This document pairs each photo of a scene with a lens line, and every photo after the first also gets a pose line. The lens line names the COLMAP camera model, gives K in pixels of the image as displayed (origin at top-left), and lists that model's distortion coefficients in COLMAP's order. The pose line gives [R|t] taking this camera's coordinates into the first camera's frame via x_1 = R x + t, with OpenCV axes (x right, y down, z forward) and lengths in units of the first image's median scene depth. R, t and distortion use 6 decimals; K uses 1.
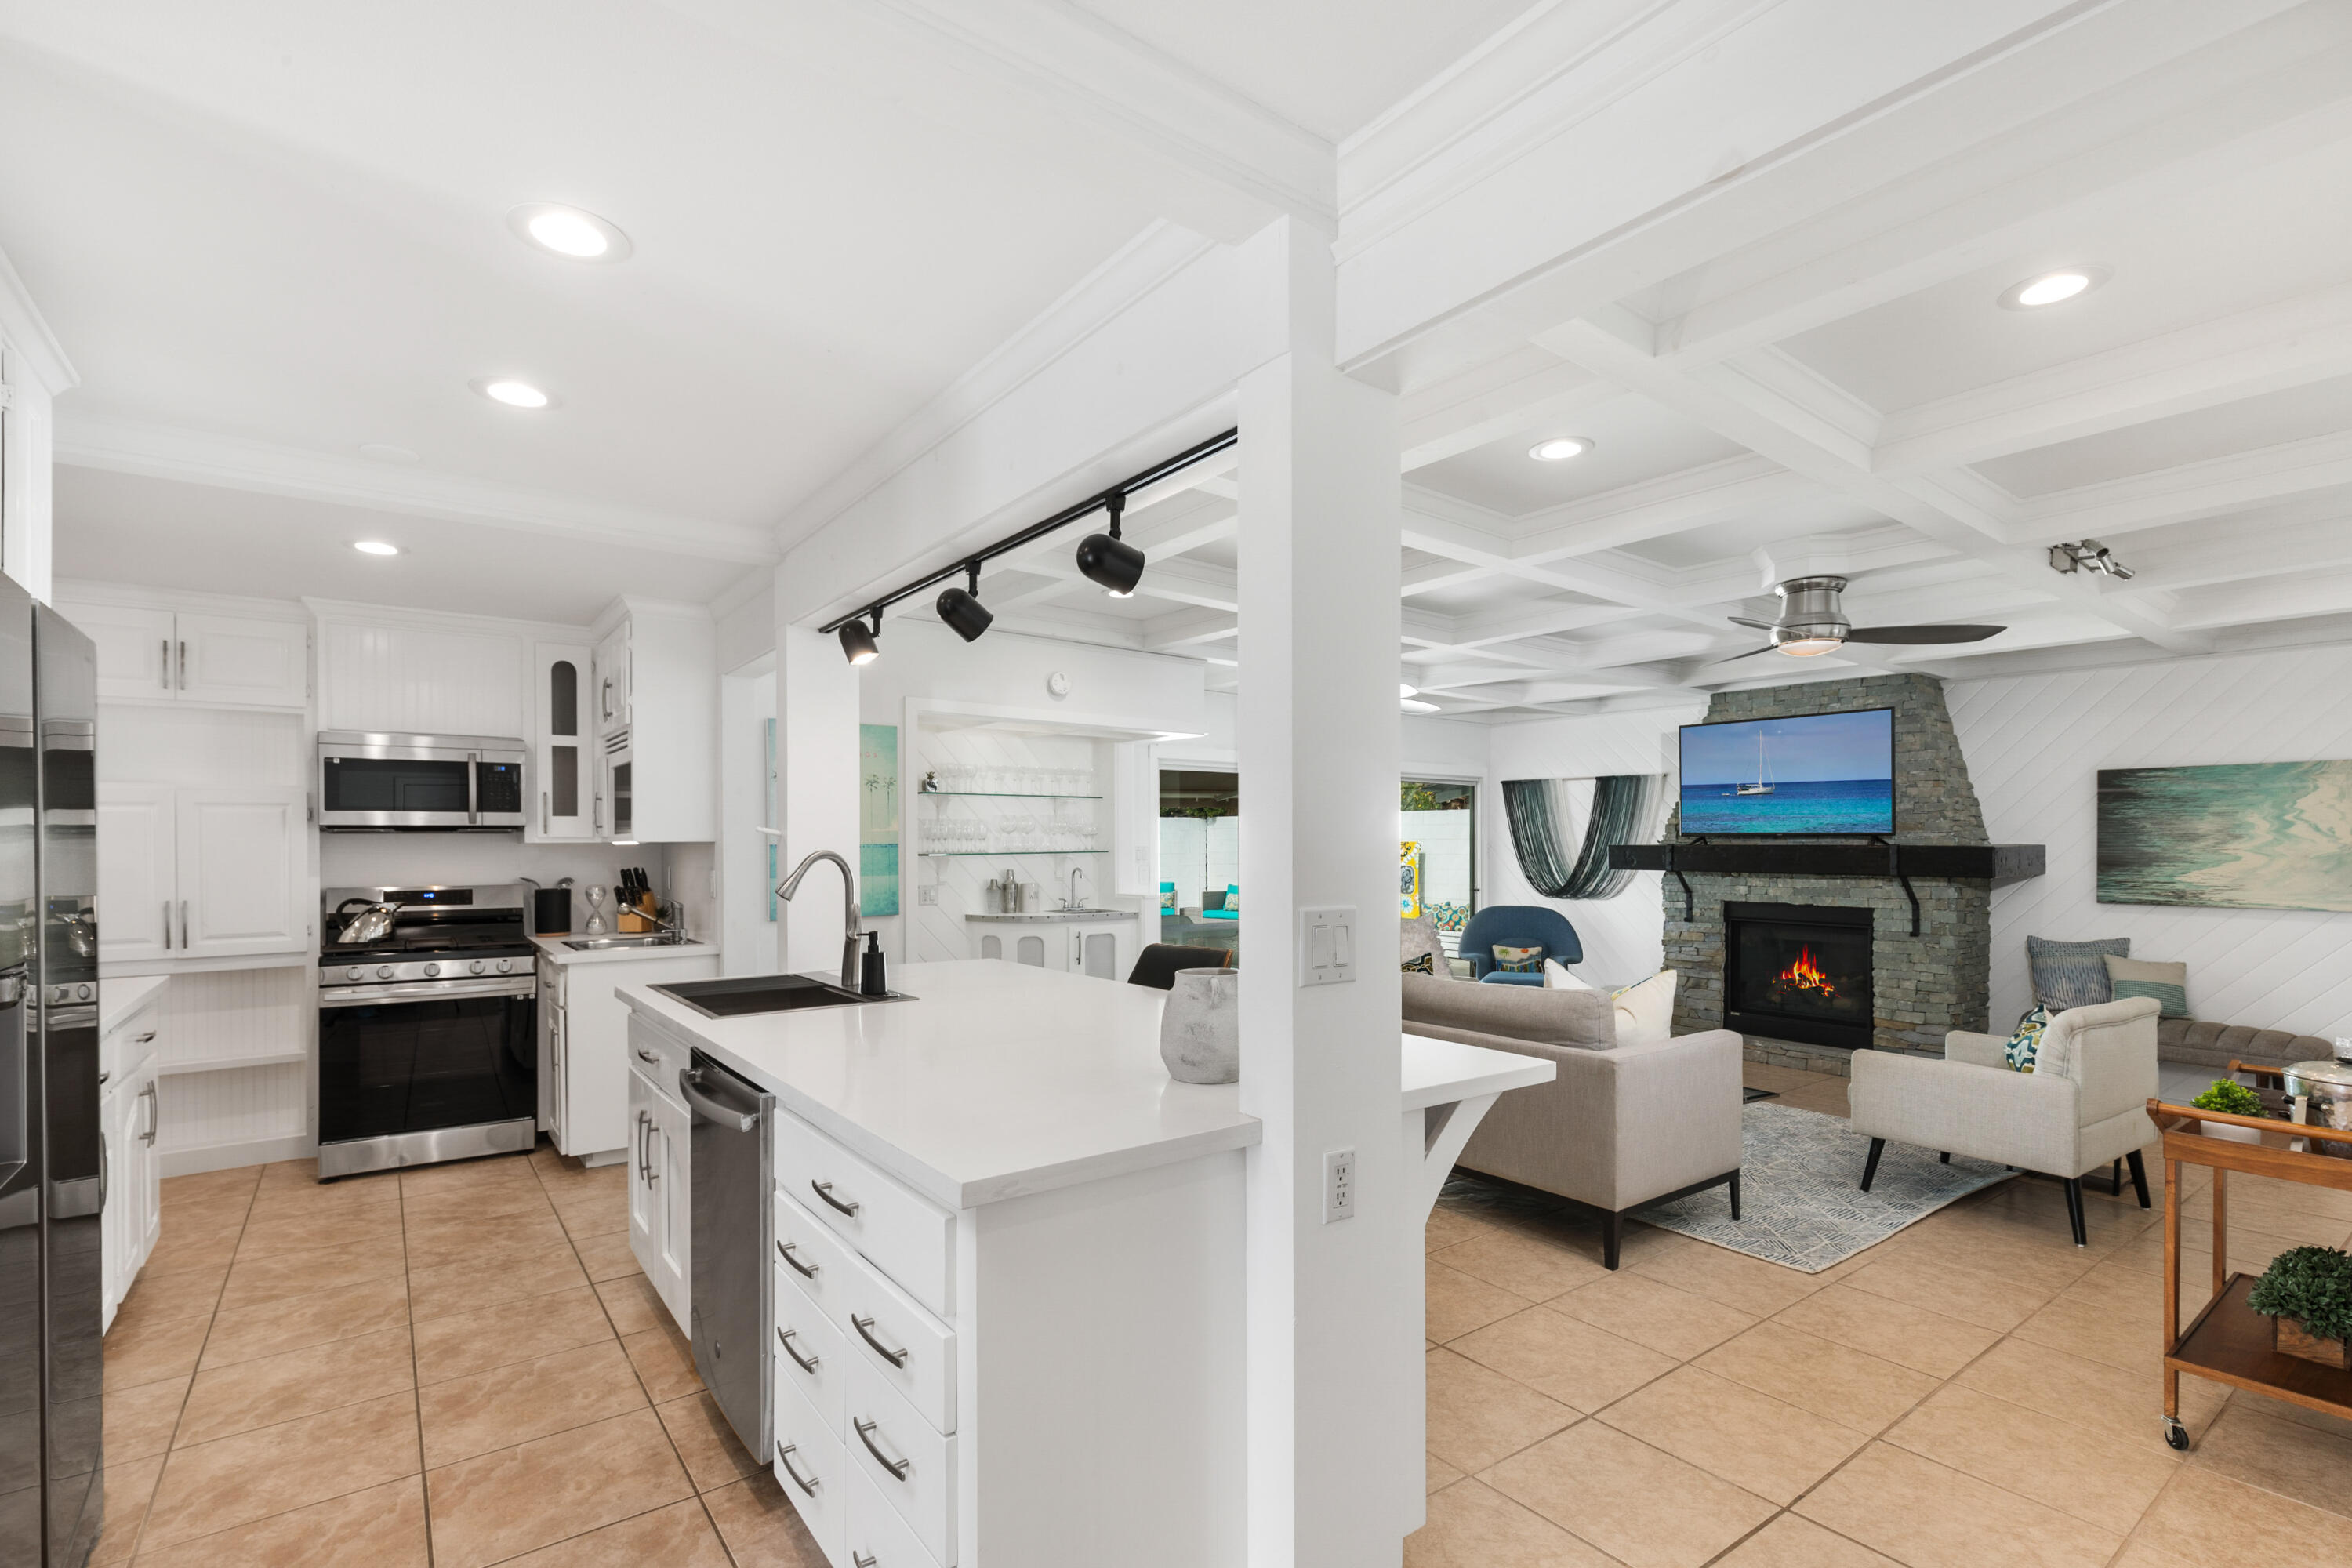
lens RADIAL K [[1059.1, 0, 1166.6], [0, 1059.1, 843.7], [0, 0, 1]] dist [0.002882, 0.001033]
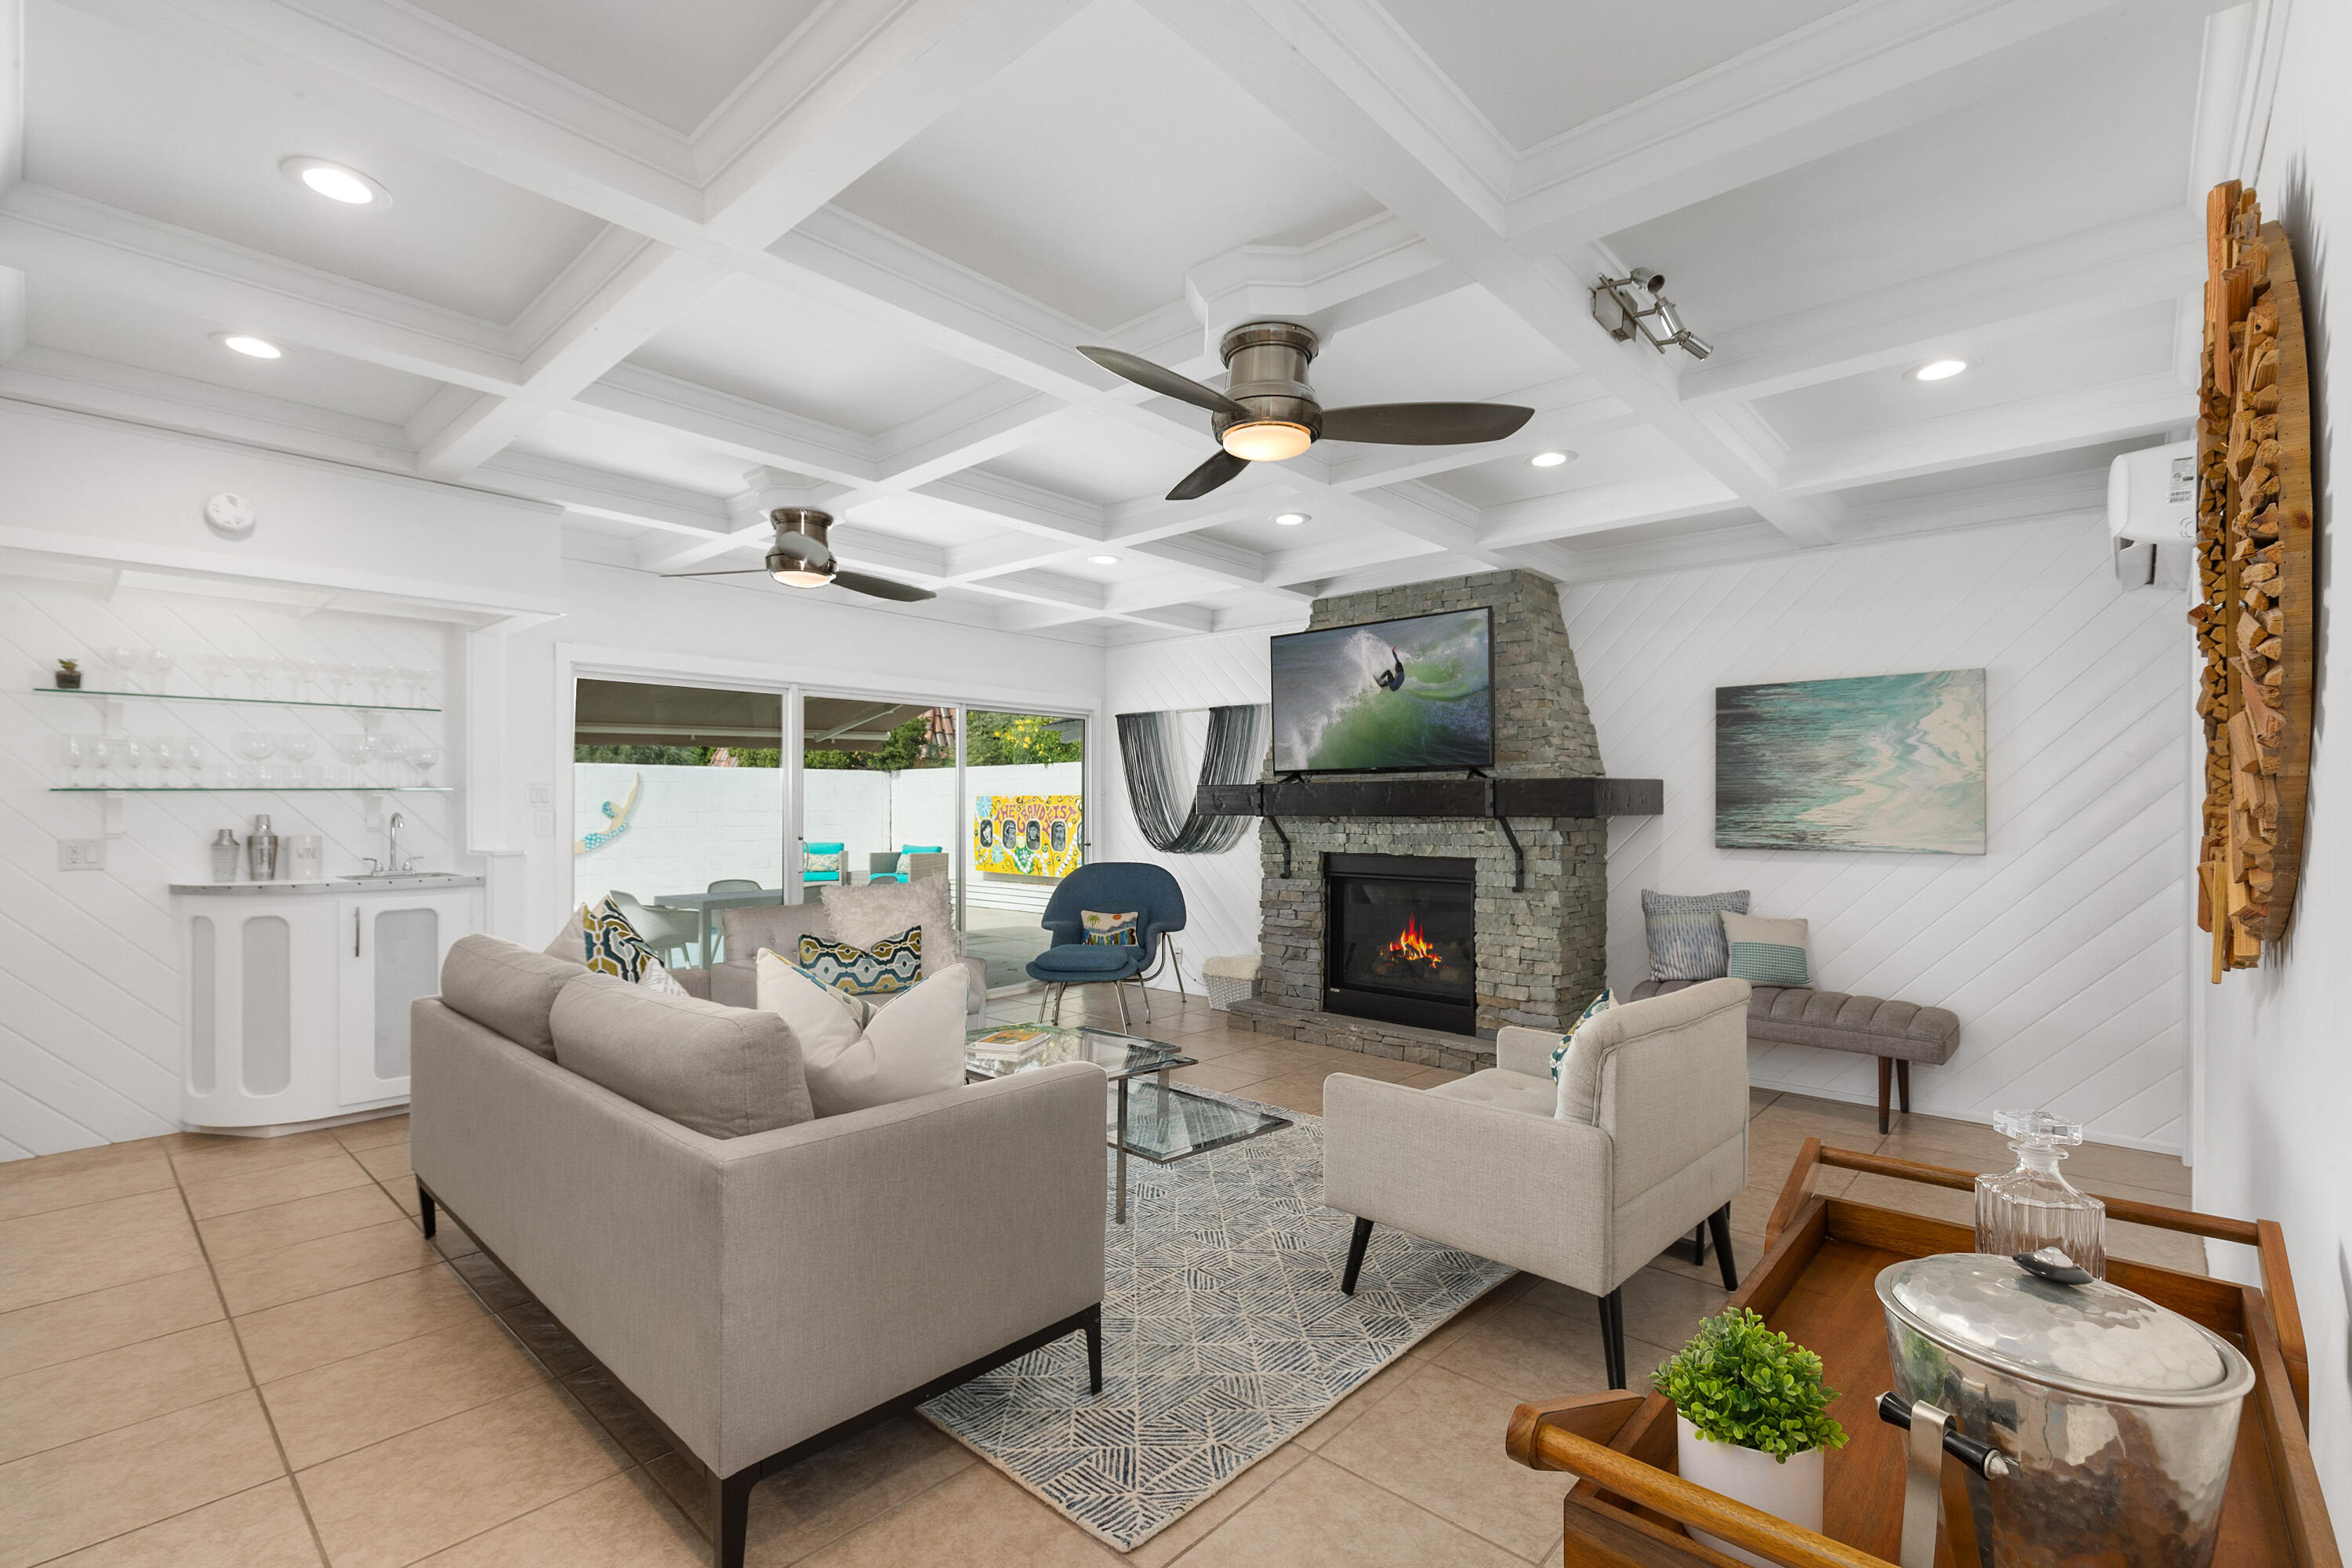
lens RADIAL K [[1059.1, 0, 1131.7], [0, 1059.1, 807.0], [0, 0, 1]] dist [0.002882, 0.001033]
pose [[0.984794, -0.002937, 0.173703, 0.354106], [0.002899, 0.999996, 0.000472, 0.027202], [-0.173704, 0.000038, 0.984798, 0.330522]]
